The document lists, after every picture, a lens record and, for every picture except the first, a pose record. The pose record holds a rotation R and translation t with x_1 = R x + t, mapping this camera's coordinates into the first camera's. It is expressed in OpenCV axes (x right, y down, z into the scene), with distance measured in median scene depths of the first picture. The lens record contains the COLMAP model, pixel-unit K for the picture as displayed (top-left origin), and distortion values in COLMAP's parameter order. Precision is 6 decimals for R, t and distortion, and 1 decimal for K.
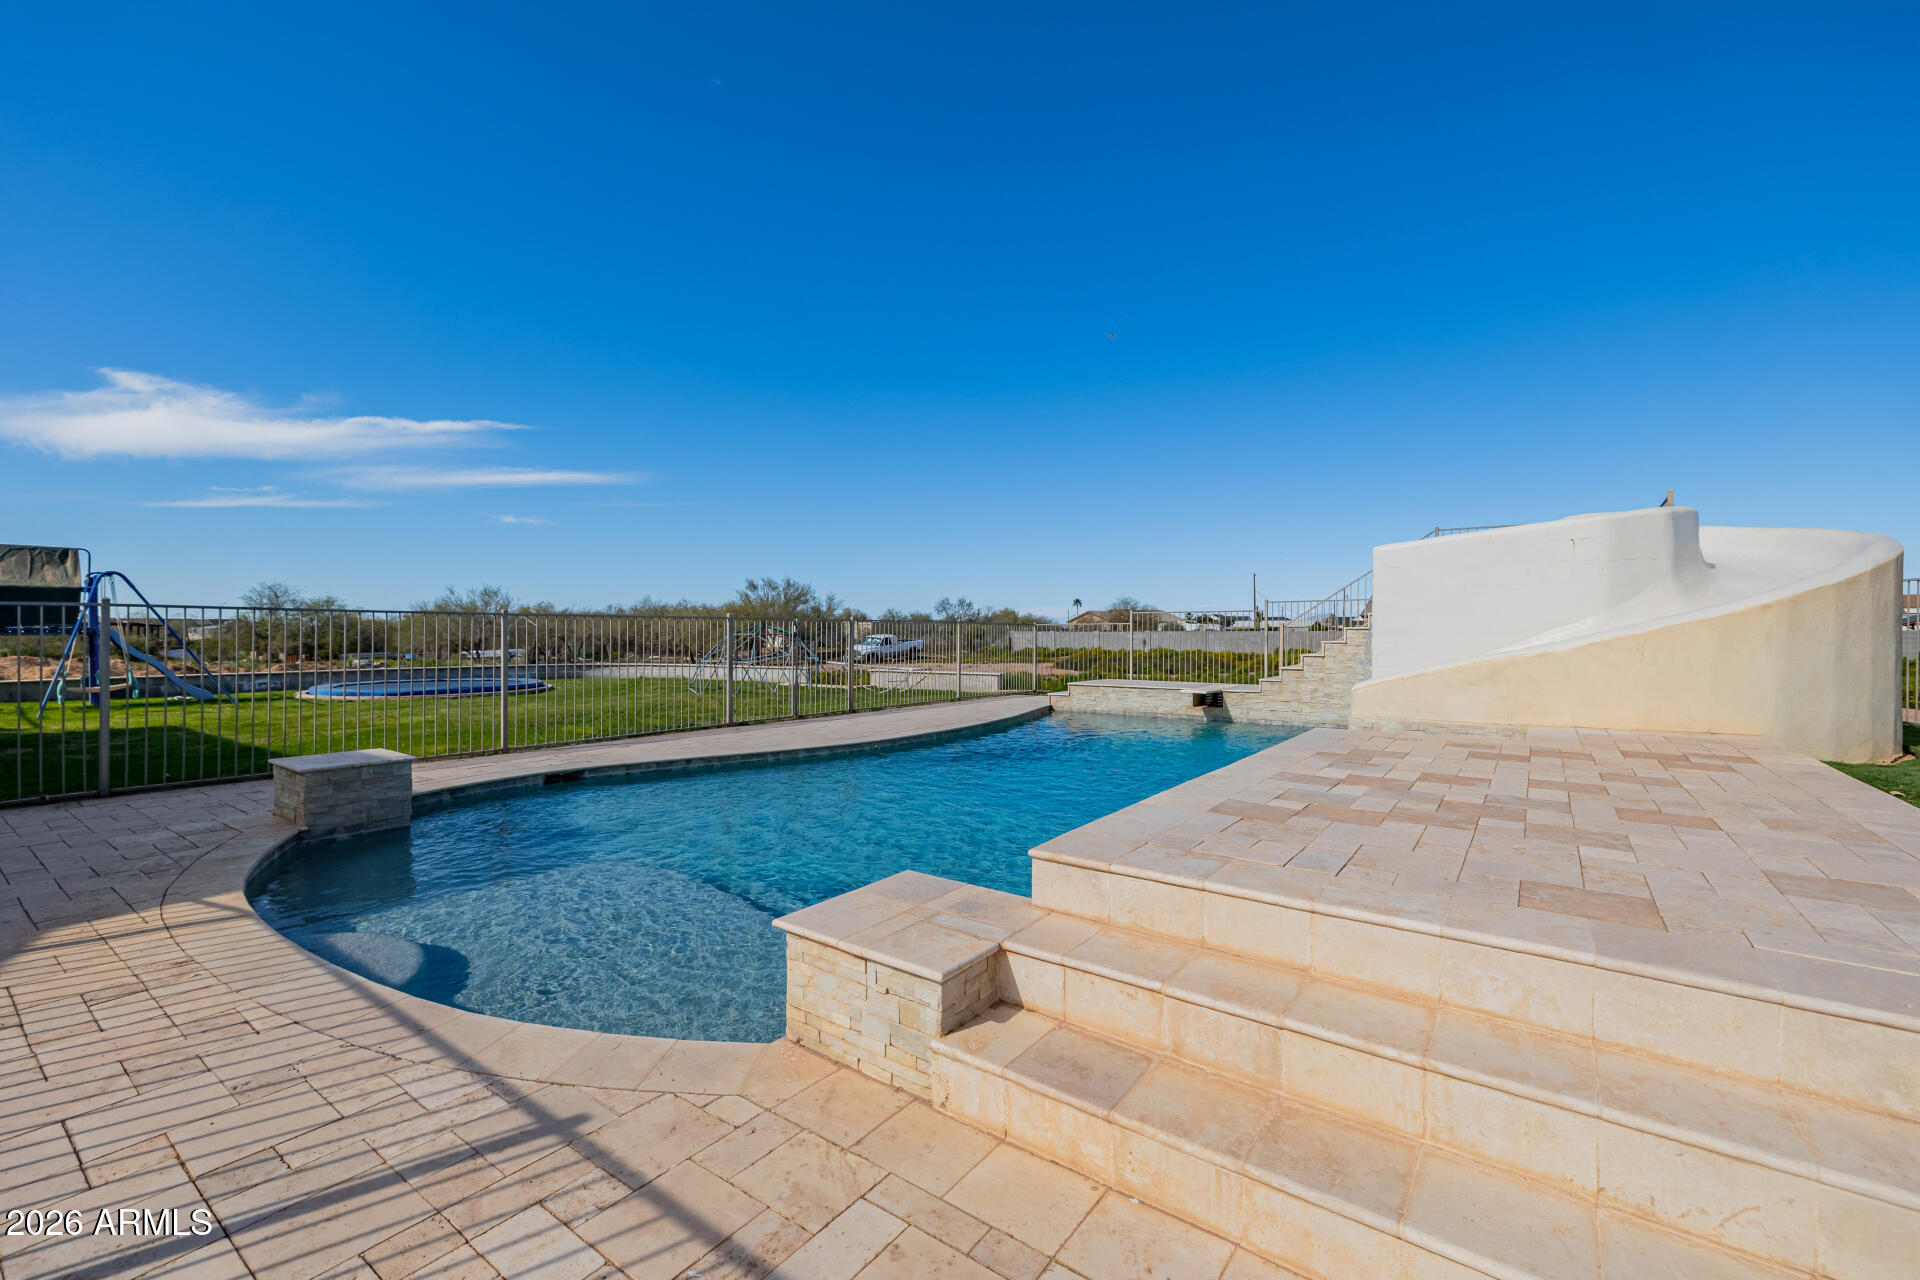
lens RADIAL K [[809.1, 0, 947.3], [0, 809.1, 632.7], [0, 0, 1]] dist [0.000067, -0.000323]
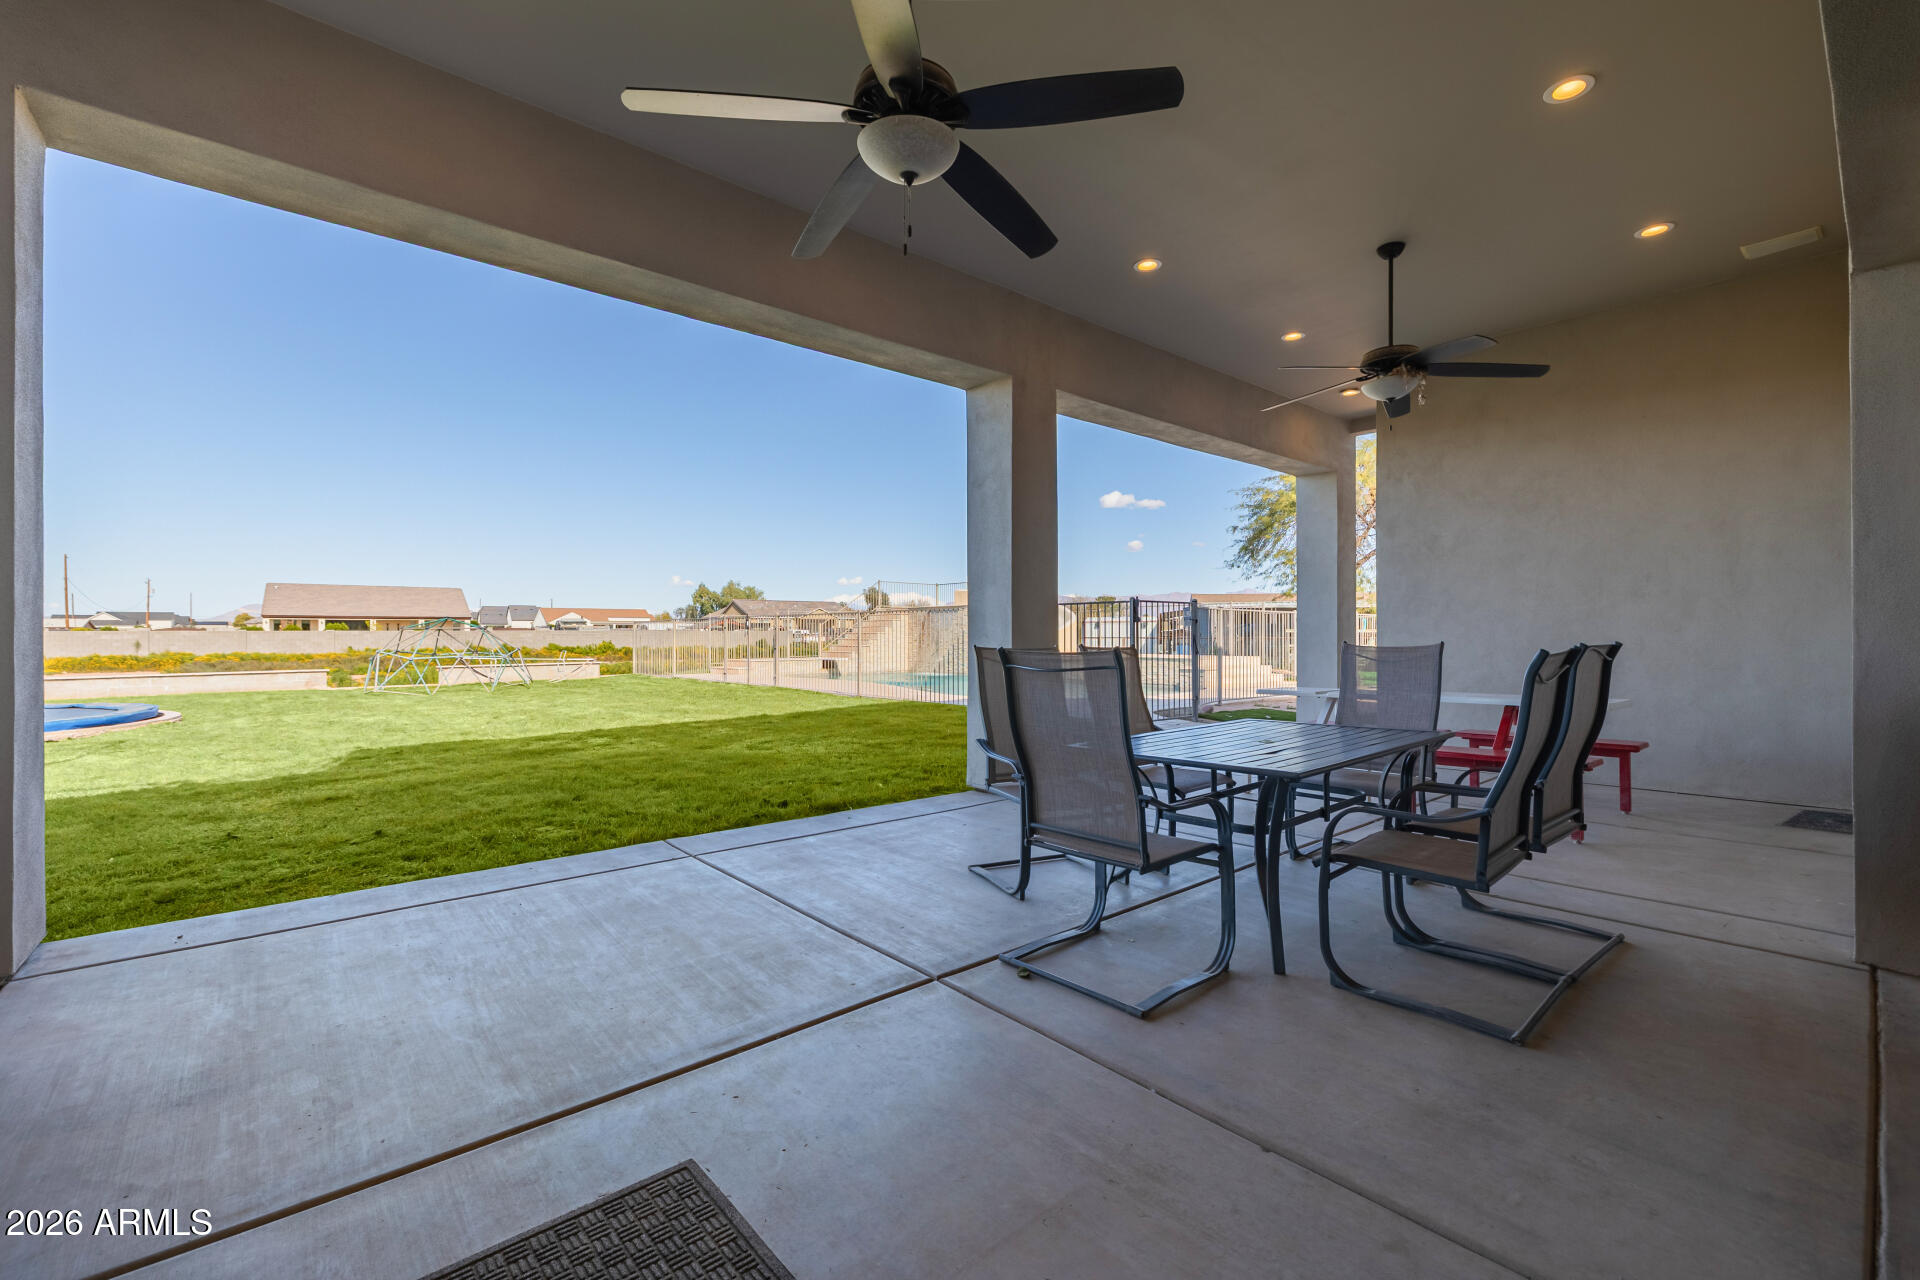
lens RADIAL K [[809.1, 0, 954.5], [0, 809.1, 630.4], [0, 0, 1]] dist [0.000067, -0.000323]
pose [[0.227308, 0.000710, 0.973823, -1.128788], [0.003477, 0.999993, -0.001541, 0.004693], [-0.973817, 0.003737, 0.227304, 0.238795]]
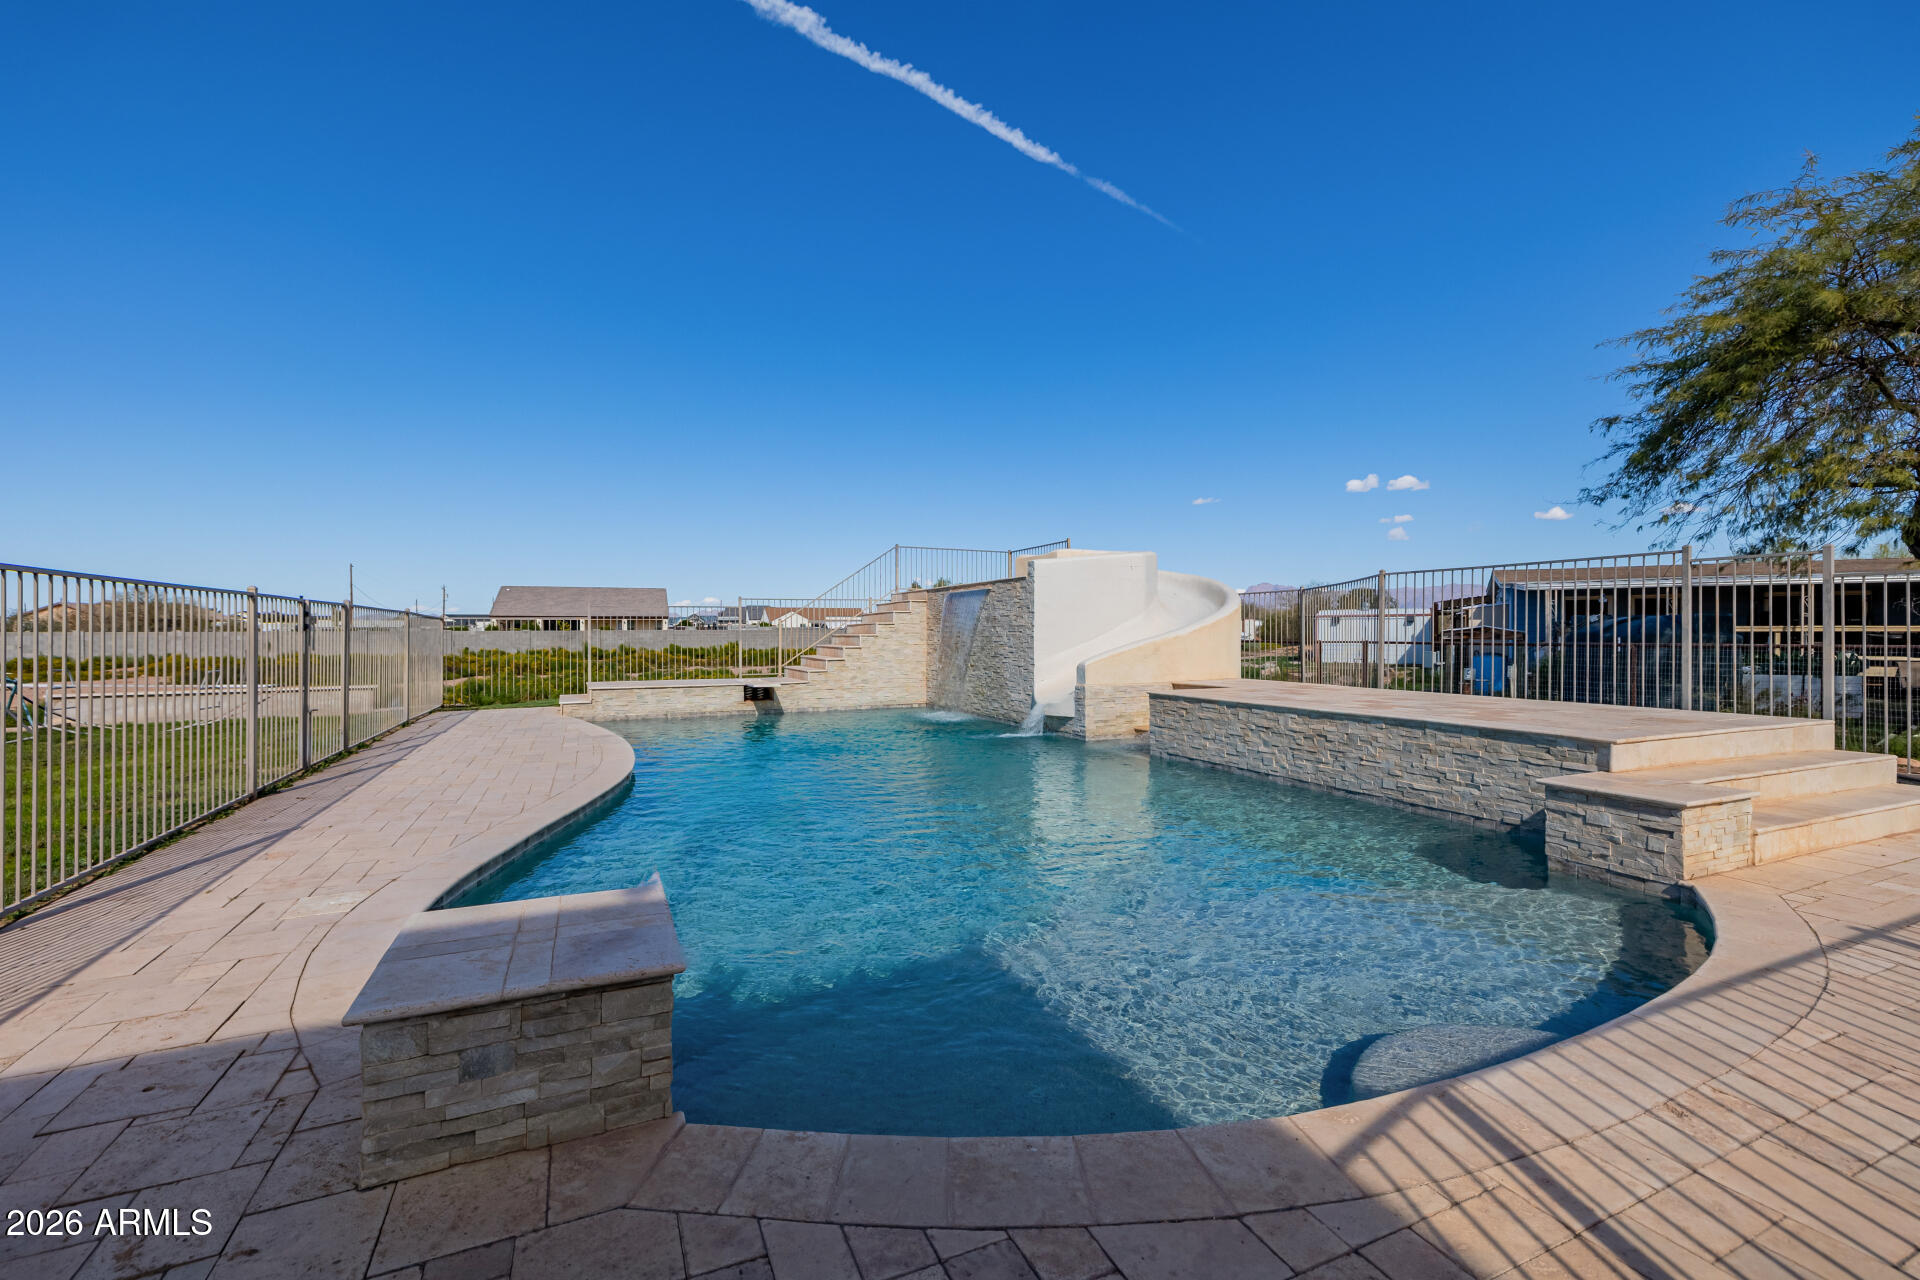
lens RADIAL K [[809.1, 0, 957.3], [0, 809.1, 633.1], [0, 0, 1]] dist [0.000067, -0.000323]
pose [[0.487777, -0.001427, 0.872967, -0.349505], [0.001806, 0.999998, 0.000625, 0.005694], [-0.872966, 0.001271, 0.487779, 0.232673]]
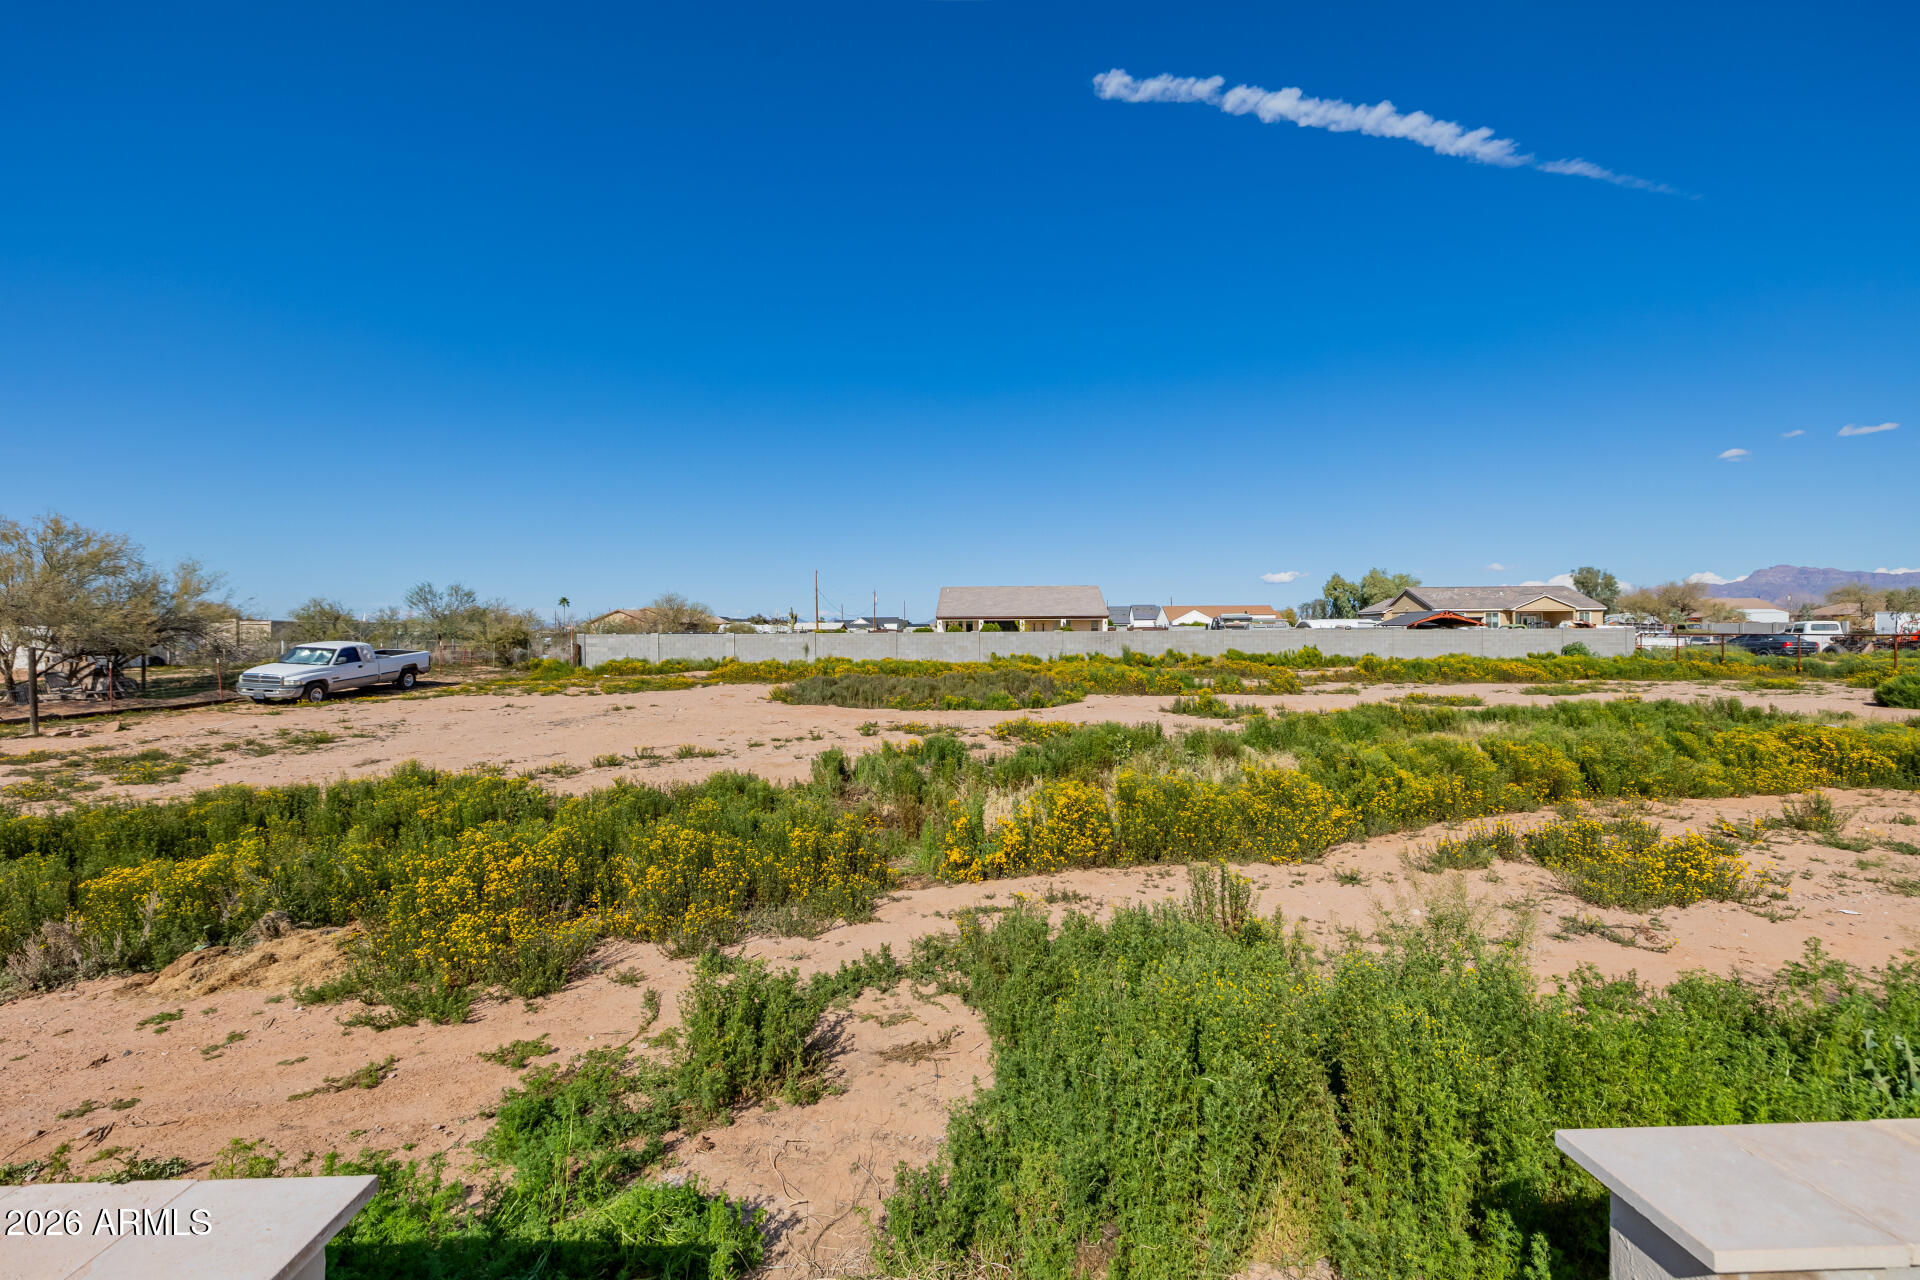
lens RADIAL K [[809.1, 0, 958.4], [0, 809.1, 637.7], [0, 0, 1]] dist [0.000067, -0.000323]
pose [[0.804633, -0.009115, 0.593702, -0.223739], [0.007931, 0.999958, 0.004602, 0.000331], [-0.593719, 0.001006, 0.804672, 1.240971]]
